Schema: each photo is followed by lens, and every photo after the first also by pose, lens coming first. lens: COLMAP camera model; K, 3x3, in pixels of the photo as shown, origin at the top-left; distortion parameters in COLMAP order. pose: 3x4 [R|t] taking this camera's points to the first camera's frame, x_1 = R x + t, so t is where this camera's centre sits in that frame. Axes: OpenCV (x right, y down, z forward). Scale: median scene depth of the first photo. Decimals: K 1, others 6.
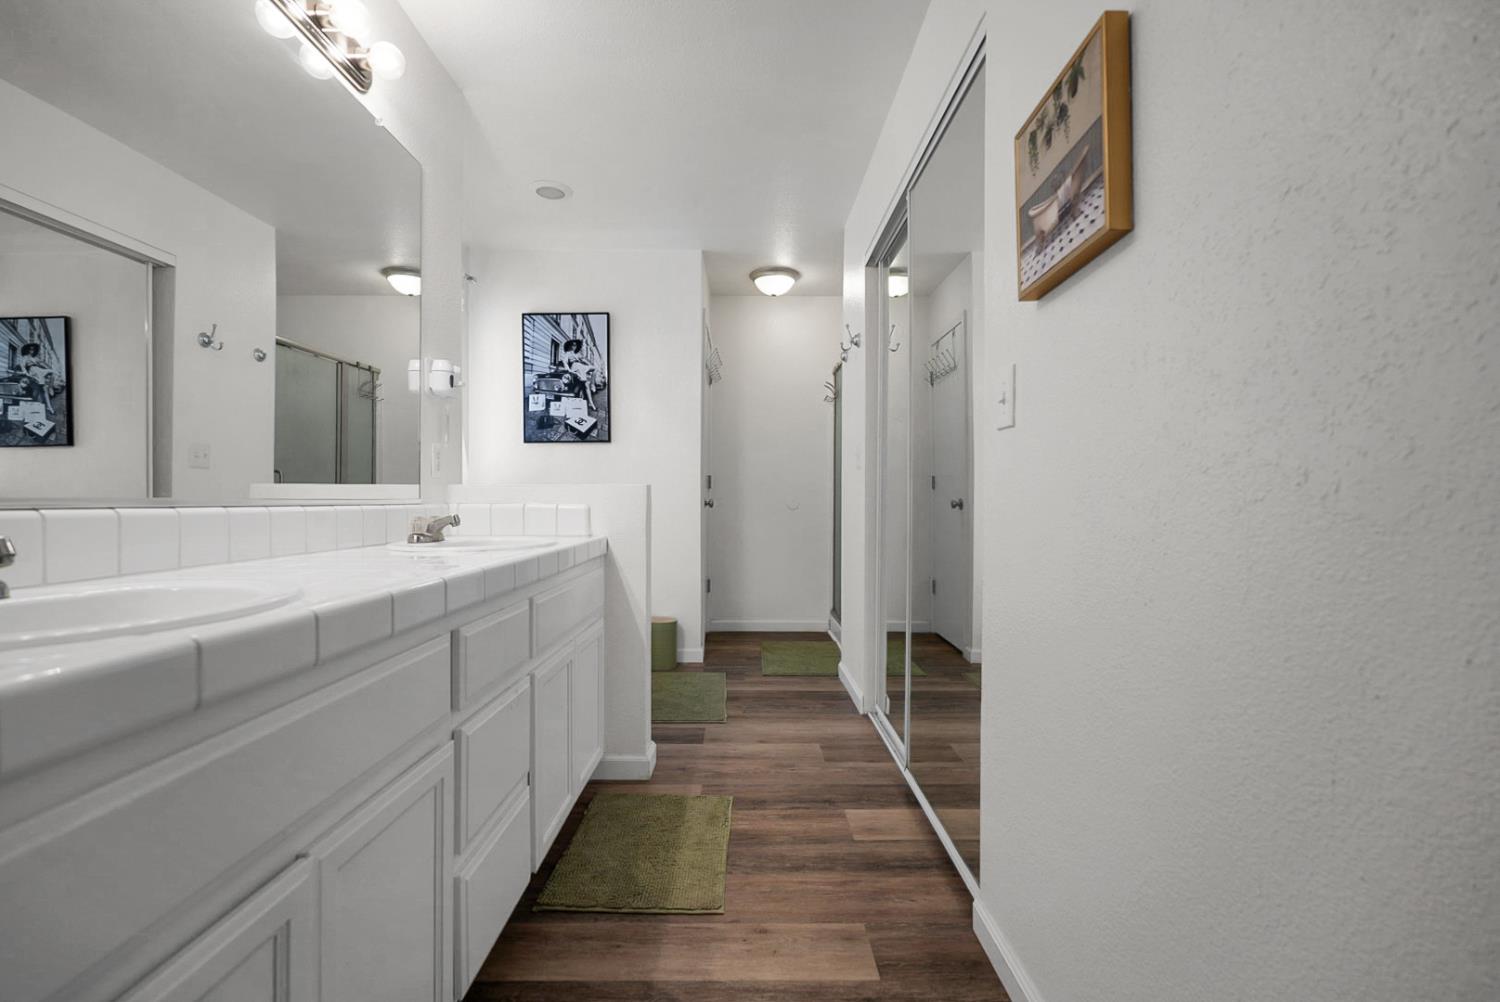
lens RADIAL K [[667.6, 0, 750.5], [0, 667.6, 499.7], [0, 0, 1]] dist [-0.012605, 0.000121]
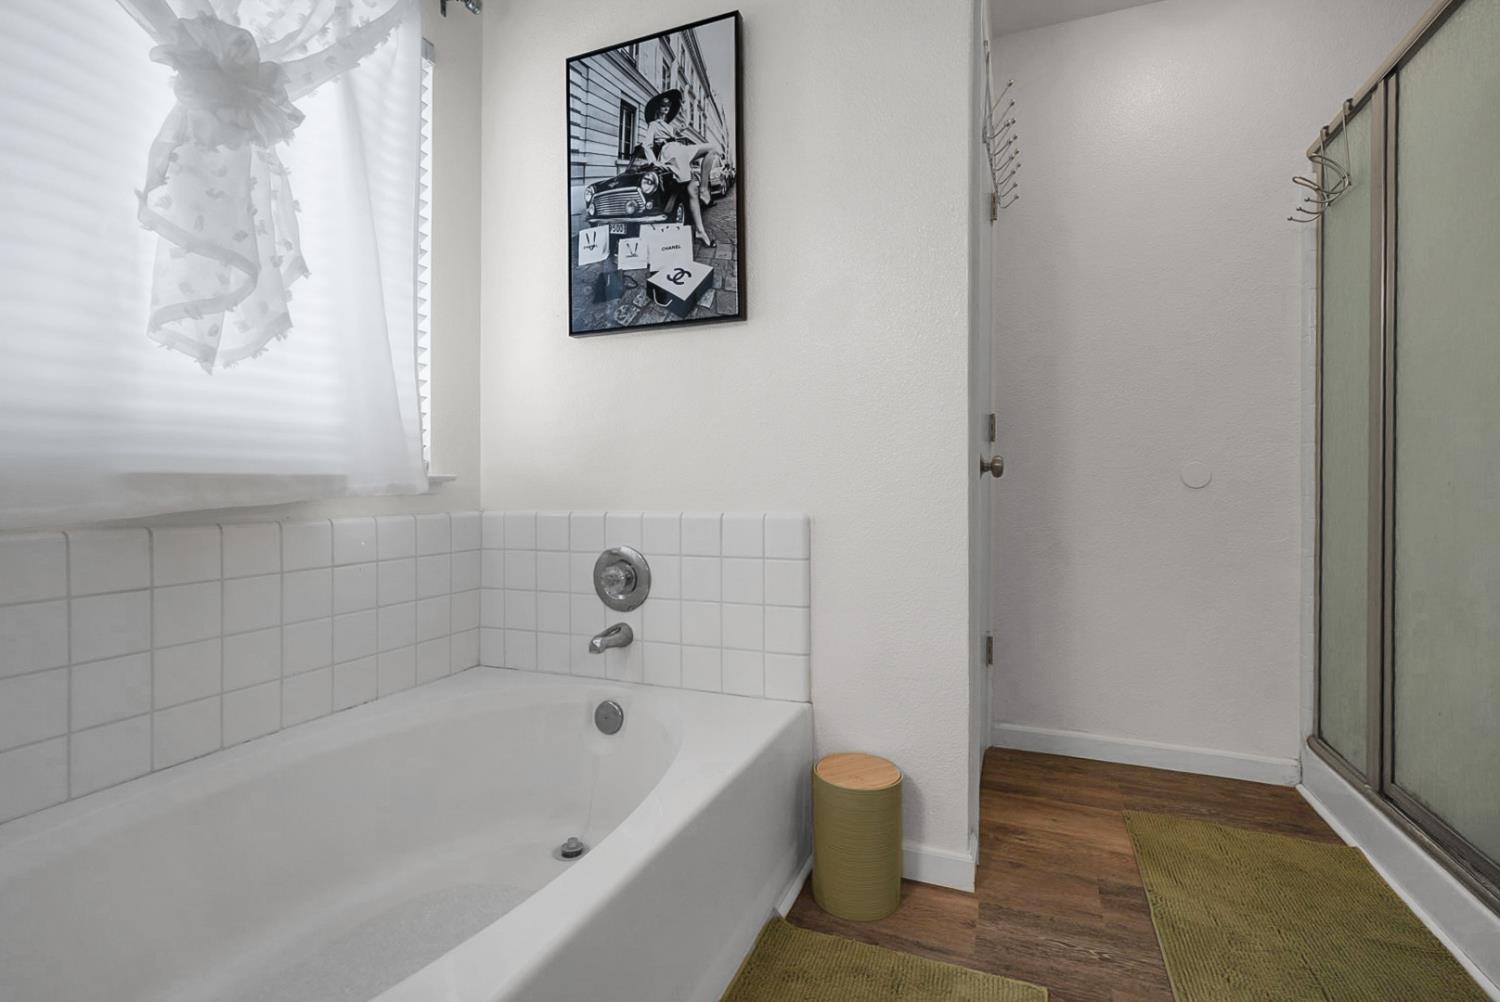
lens RADIAL K [[667.6, 0, 756.9], [0, 667.6, 487.8], [0, 0, 1]] dist [-0.012605, 0.000121]
pose [[0.923563, -0.000788, -0.383447, -0.041694], [0.001655, 0.999997, 0.001932, 0.019554], [0.383444, -0.002419, 0.923561, 0.619092]]
